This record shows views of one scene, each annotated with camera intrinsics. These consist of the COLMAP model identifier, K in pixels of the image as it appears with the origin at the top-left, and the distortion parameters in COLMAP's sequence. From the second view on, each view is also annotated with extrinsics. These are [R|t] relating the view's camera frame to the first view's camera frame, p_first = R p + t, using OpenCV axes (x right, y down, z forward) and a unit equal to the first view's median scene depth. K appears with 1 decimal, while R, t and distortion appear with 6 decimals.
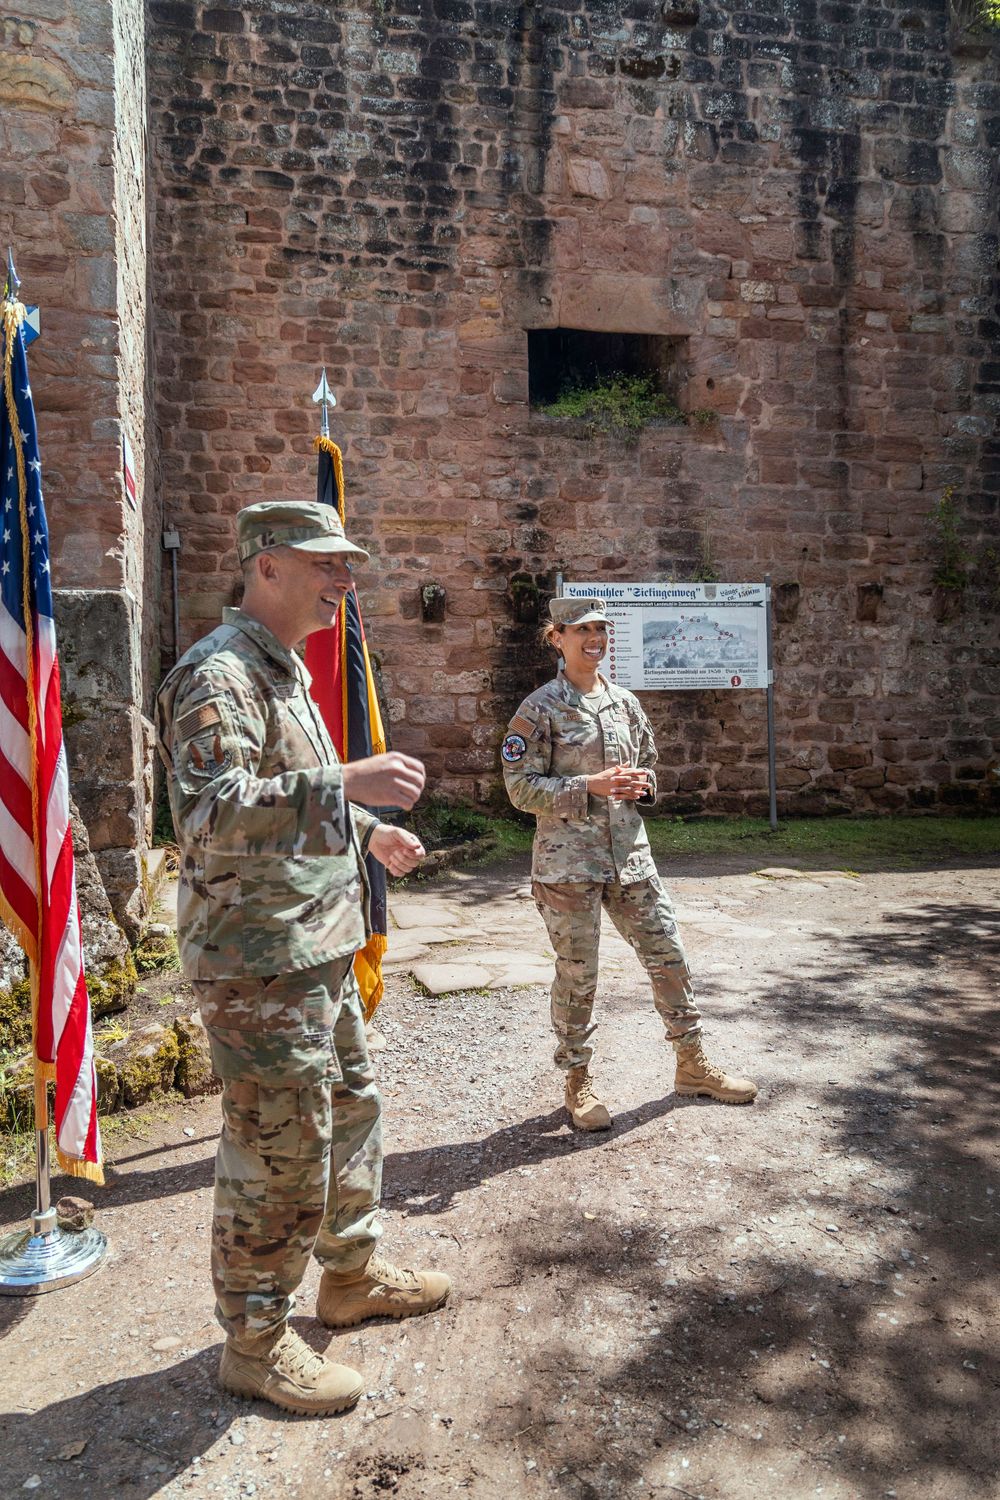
lens RADIAL K [[1097.5, 0, 510.4], [0, 1097.5, 751.0], [0, 0, 1]] dist [0.025508, 0.005973]
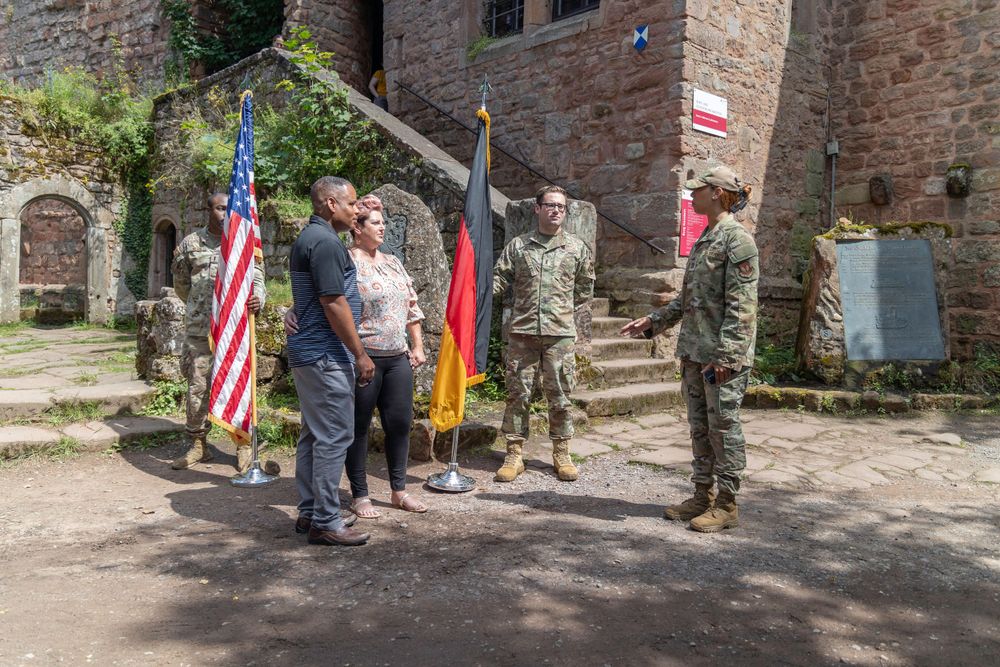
lens RADIAL K [[789.5, 0, 514.1], [0, 789.5, 327.7], [0, 0, 1]] dist [0.010487, 0.002929]
pose [[0.456013, 0.066180, -0.887509, 0.376811], [-0.049434, 0.997575, 0.048988, 0.001843], [0.888599, 0.021534, 0.458179, 0.192826]]
